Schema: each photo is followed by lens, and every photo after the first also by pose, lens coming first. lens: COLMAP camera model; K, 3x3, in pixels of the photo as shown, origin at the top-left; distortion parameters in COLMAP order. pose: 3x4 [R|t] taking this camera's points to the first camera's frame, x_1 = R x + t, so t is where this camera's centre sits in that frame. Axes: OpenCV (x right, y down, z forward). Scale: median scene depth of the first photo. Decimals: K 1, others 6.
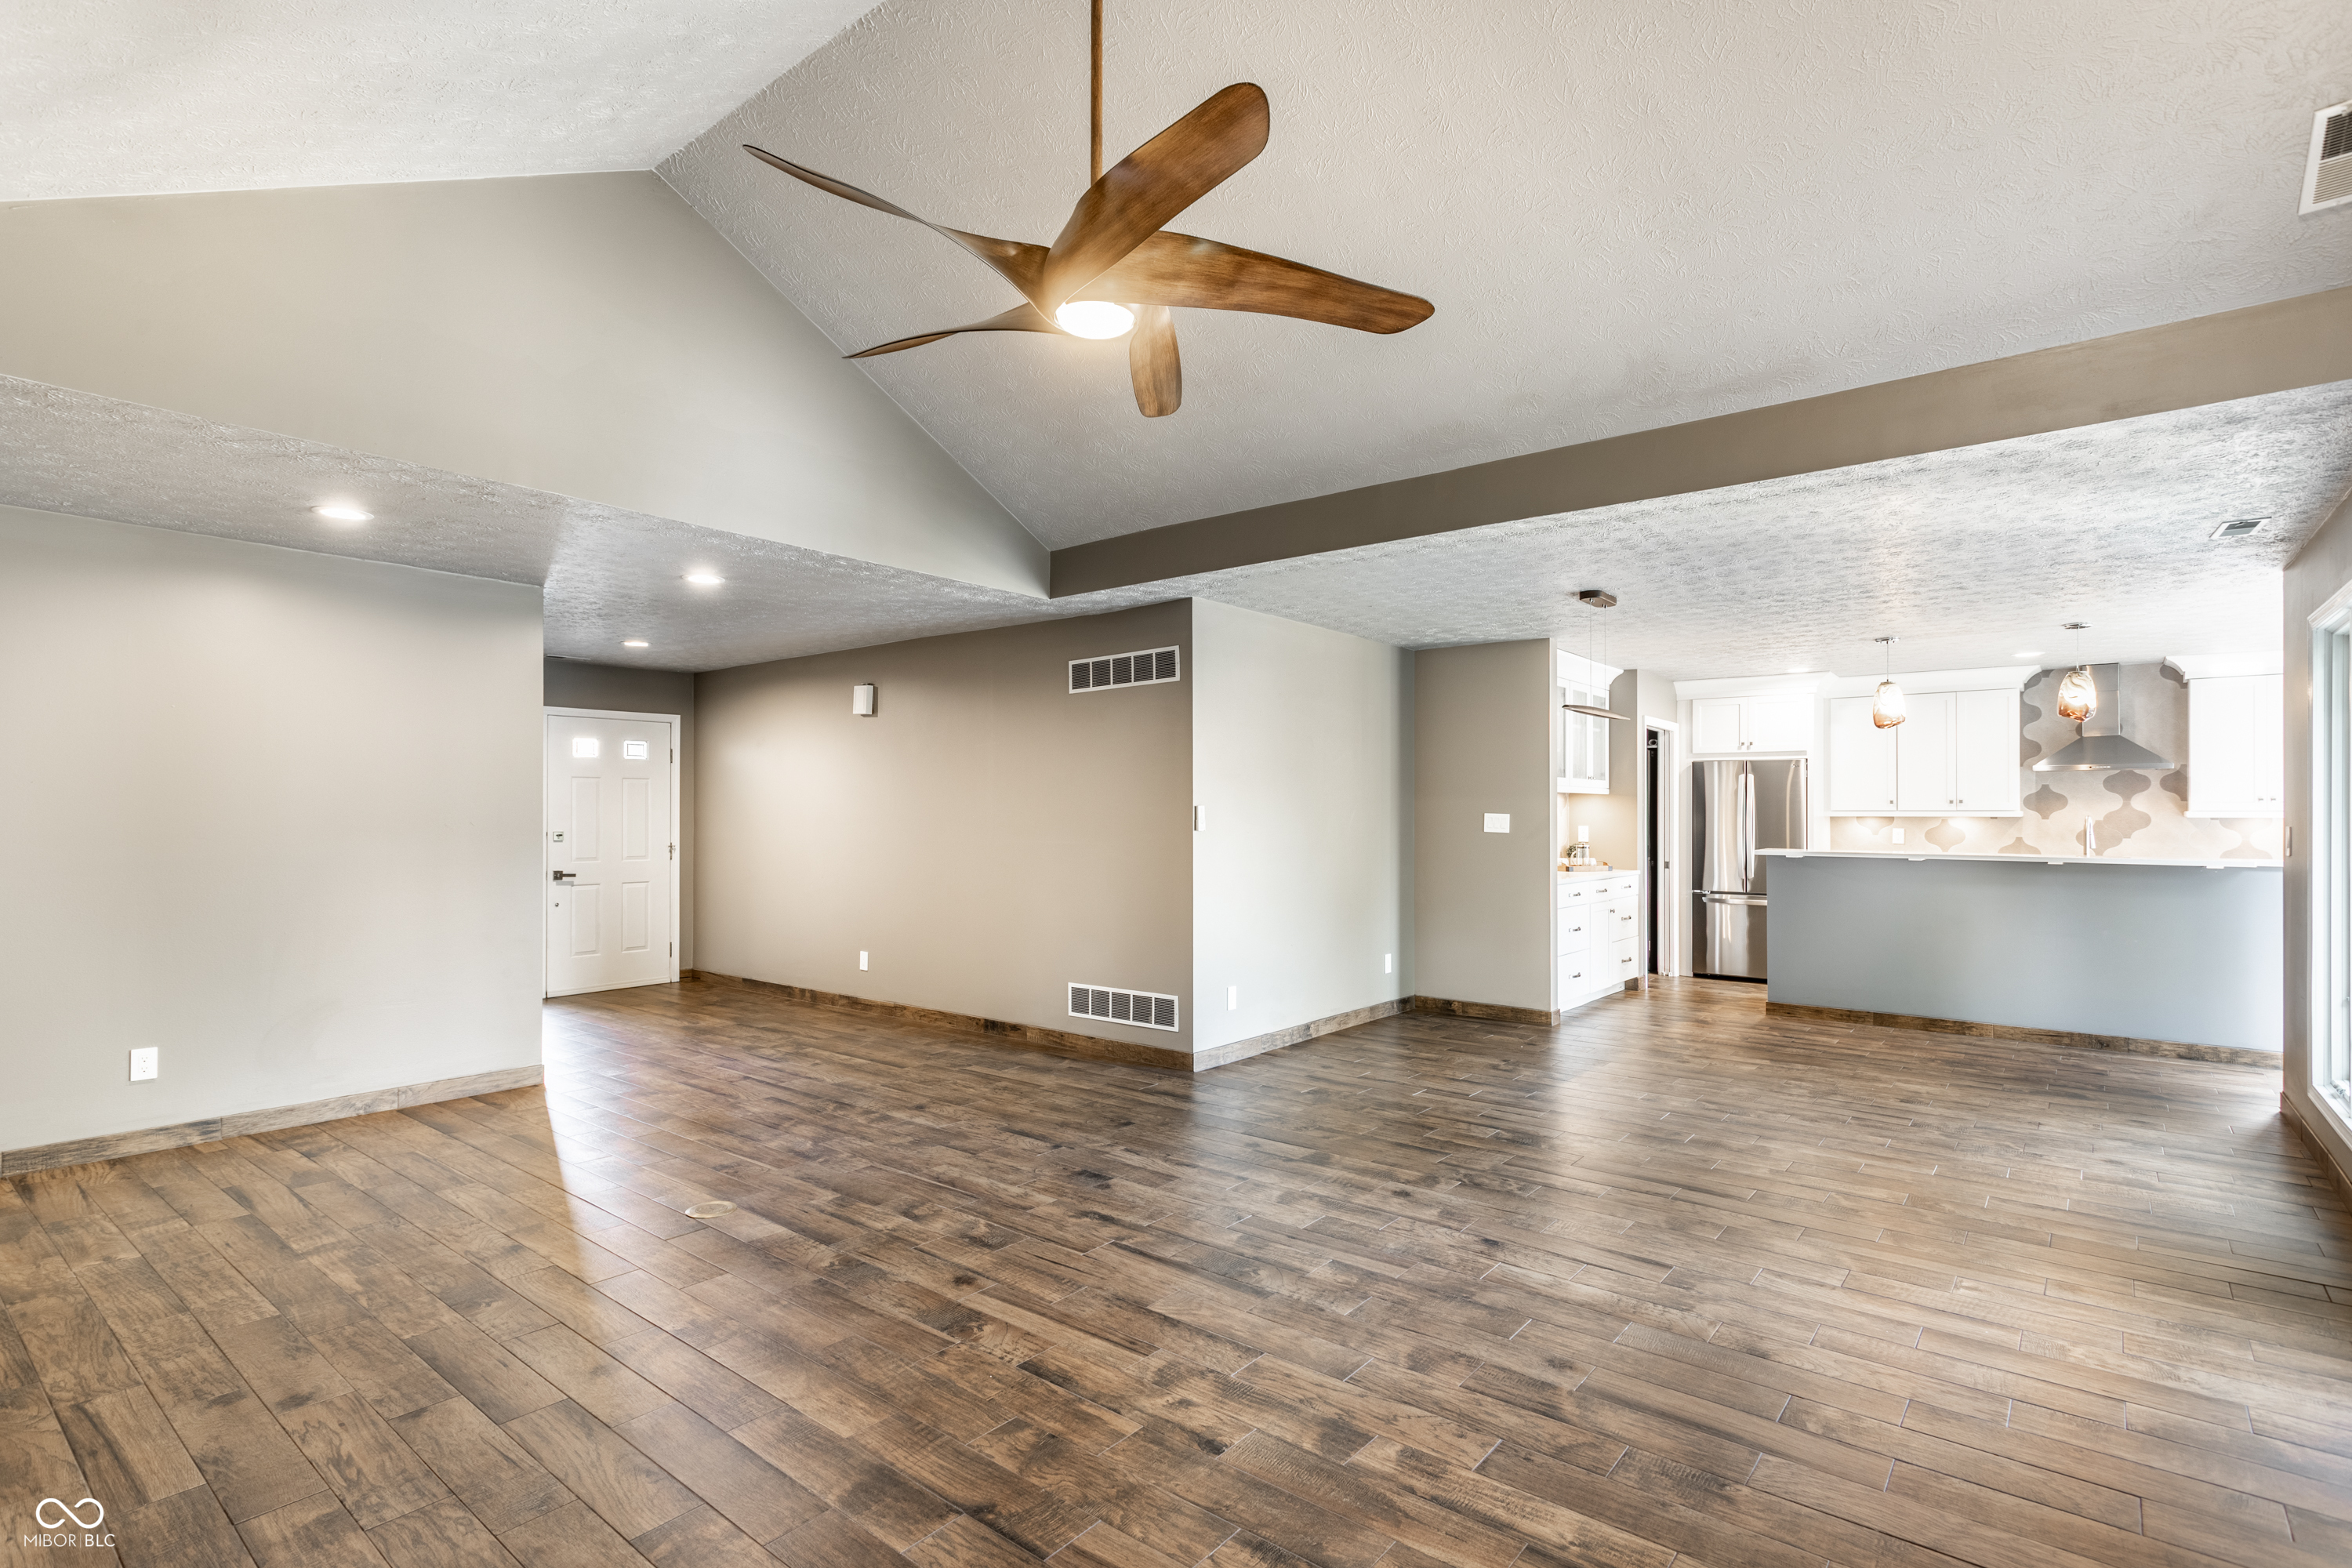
lens RADIAL K [[1141.2, 0, 1174.3], [0, 1141.2, 796.1], [0, 0, 1]] dist [-0.000460, -0.000337]
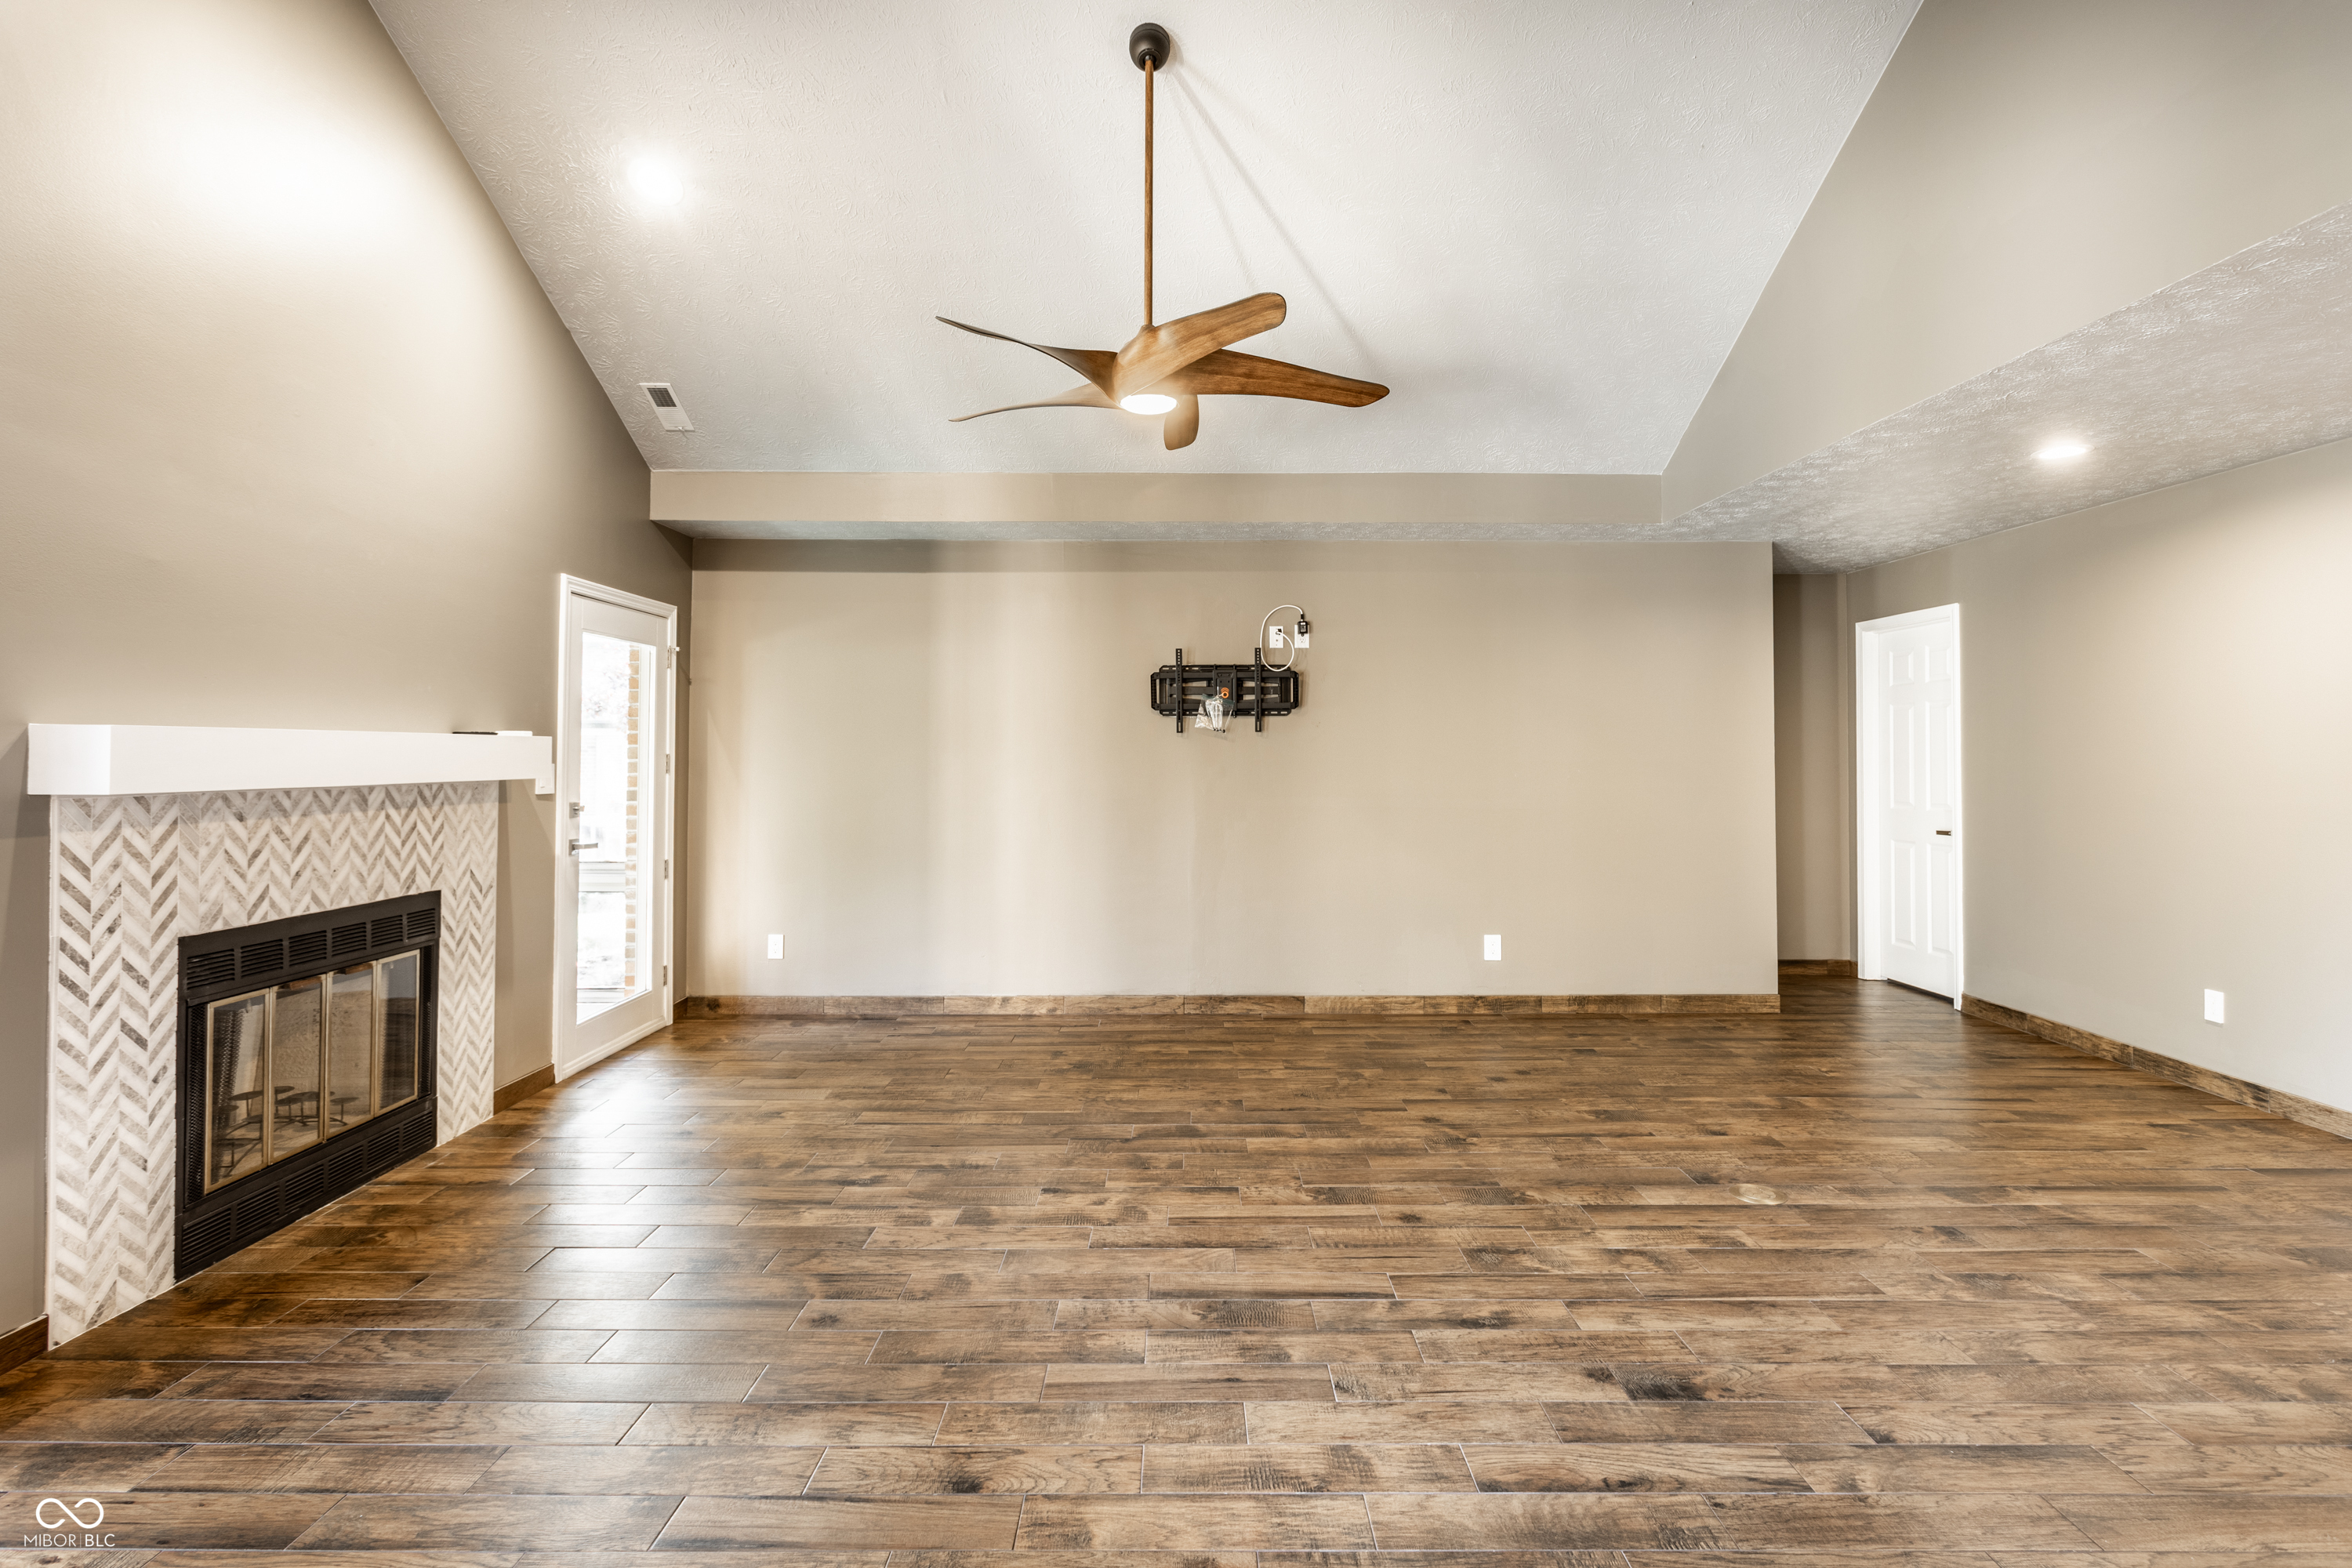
lens RADIAL K [[1141.2, 0, 1158.5], [0, 1141.2, 759.7], [0, 0, 1]] dist [-0.000460, -0.000337]
pose [[-0.786830, -0.000228, -0.617169, 0.608961], [0.006851, 0.999935, -0.009104, 0.028959], [0.617131, -0.011392, -0.786778, 1.658117]]
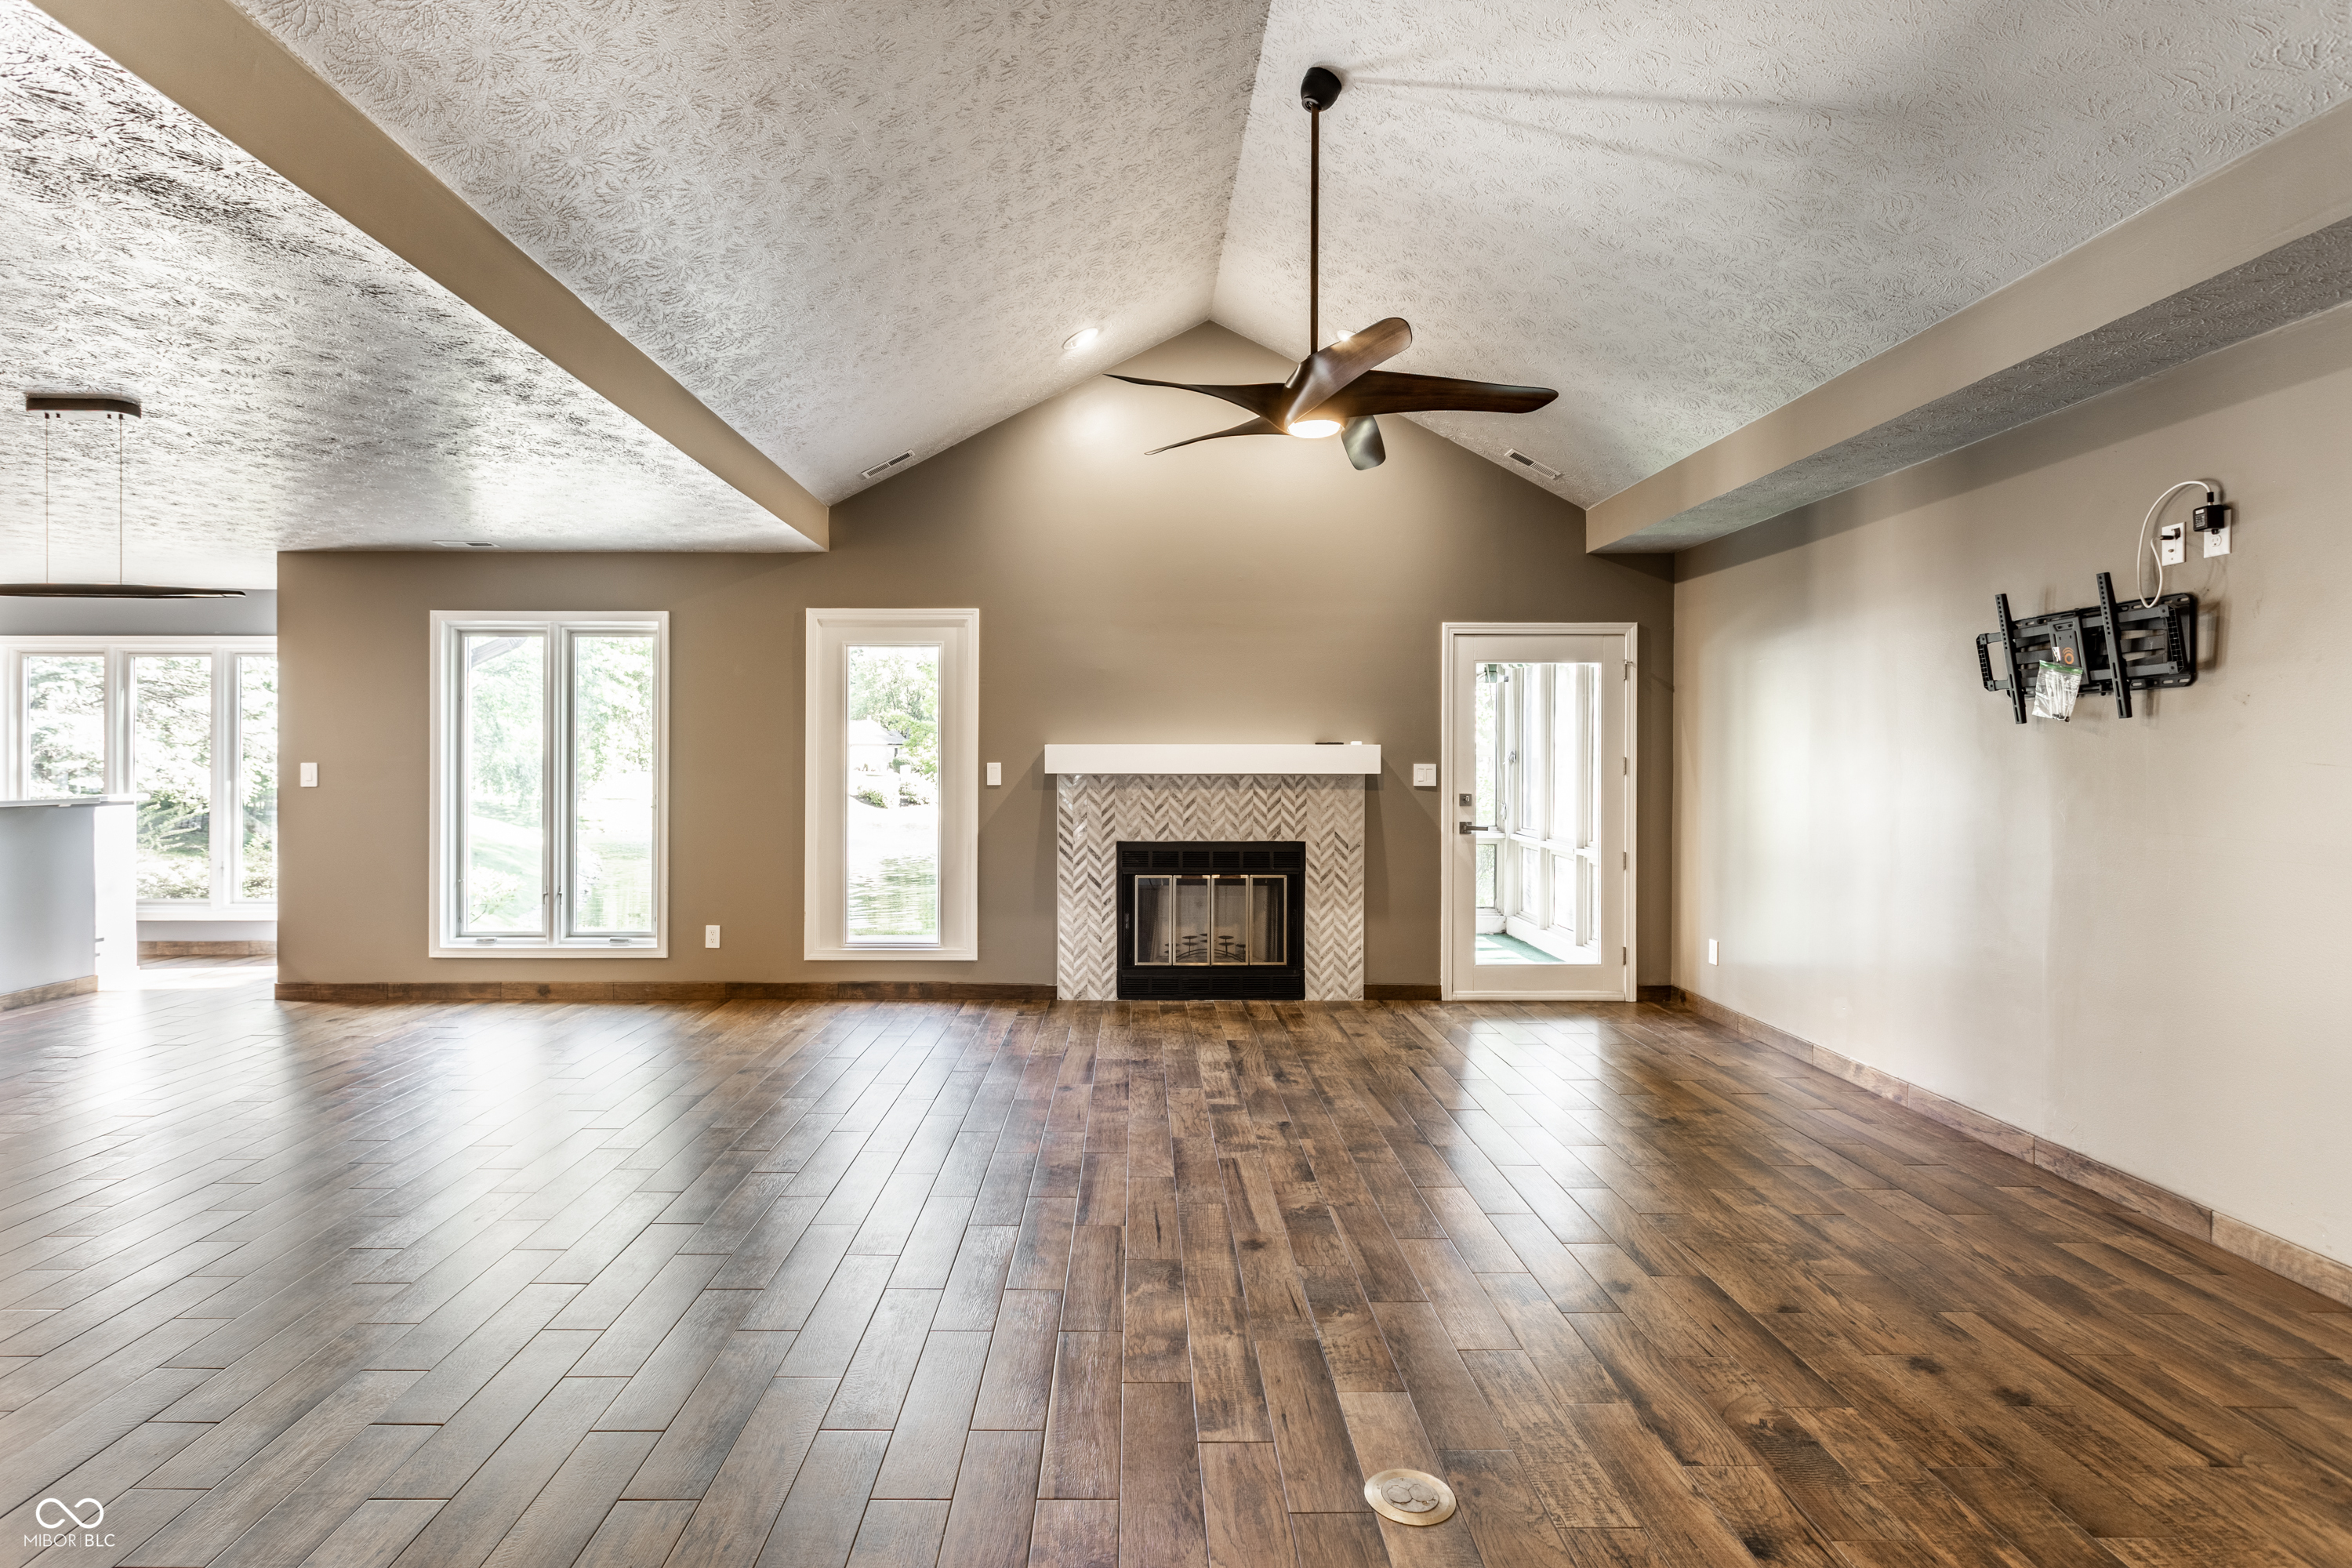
lens RADIAL K [[1141.2, 0, 1158.2], [0, 1141.2, 777.6], [0, 0, 1]] dist [-0.000460, -0.000337]
pose [[-0.642698, -0.017368, 0.765923, -0.857584], [-0.013847, 0.999843, 0.011054, 0.024180], [-0.765995, -0.003501, -0.642837, 1.676683]]
